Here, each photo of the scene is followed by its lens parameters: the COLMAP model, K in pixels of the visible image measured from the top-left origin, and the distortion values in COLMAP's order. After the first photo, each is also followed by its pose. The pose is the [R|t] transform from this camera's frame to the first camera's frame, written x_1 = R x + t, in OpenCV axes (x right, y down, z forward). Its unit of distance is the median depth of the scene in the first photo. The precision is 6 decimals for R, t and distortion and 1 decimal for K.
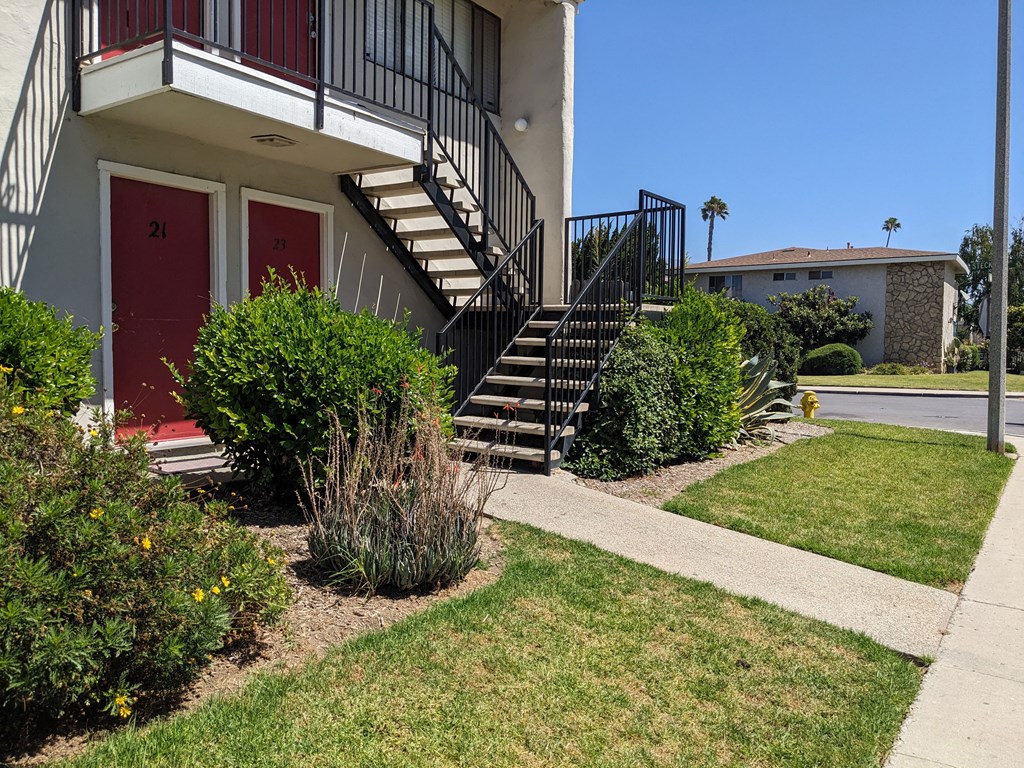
lens RADIAL K [[840.0, 0, 512.0], [0, 840.0, 384.0], [0, 0, 1]] dist [0.038864, -0.070631]
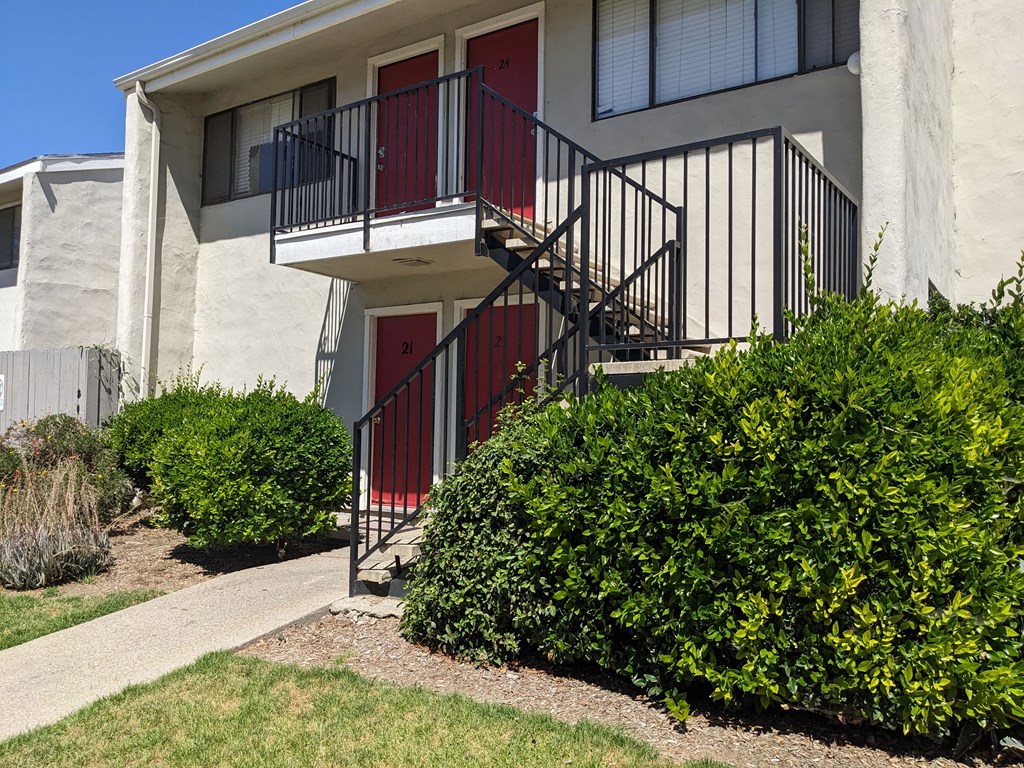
lens RADIAL K [[840.0, 0, 512.0], [0, 840.0, 384.0], [0, 0, 1]] dist [0.038864, -0.070631]
pose [[-0.052605, -0.065152, -0.996488, 0.929643], [-0.071362, 0.995564, -0.061324, -0.058353], [0.996062, 0.067886, -0.057021, 1.296242]]
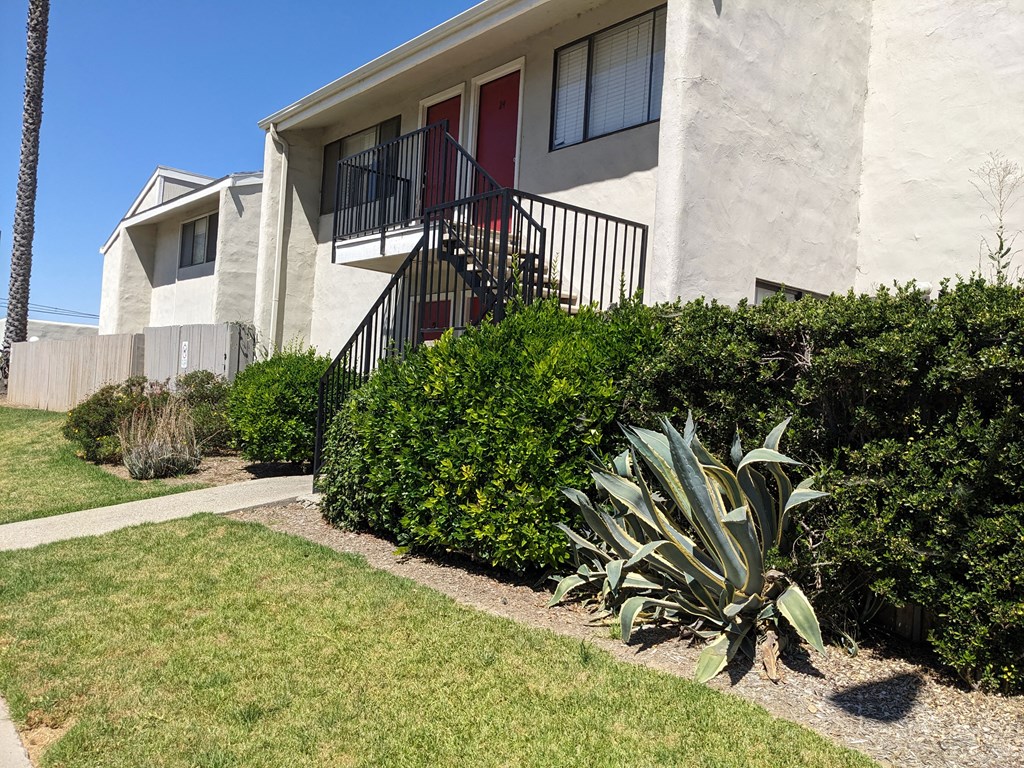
lens RADIAL K [[824.5, 0, 512.0], [0, 824.5, 384.0], [0, 0, 1]] dist [0.007152, 0.000942]
pose [[-0.310858, -0.040247, -0.949604, 1.179499], [-0.108667, 0.994057, -0.006558, -0.074985], [0.944224, 0.101152, -0.313384, 1.761525]]
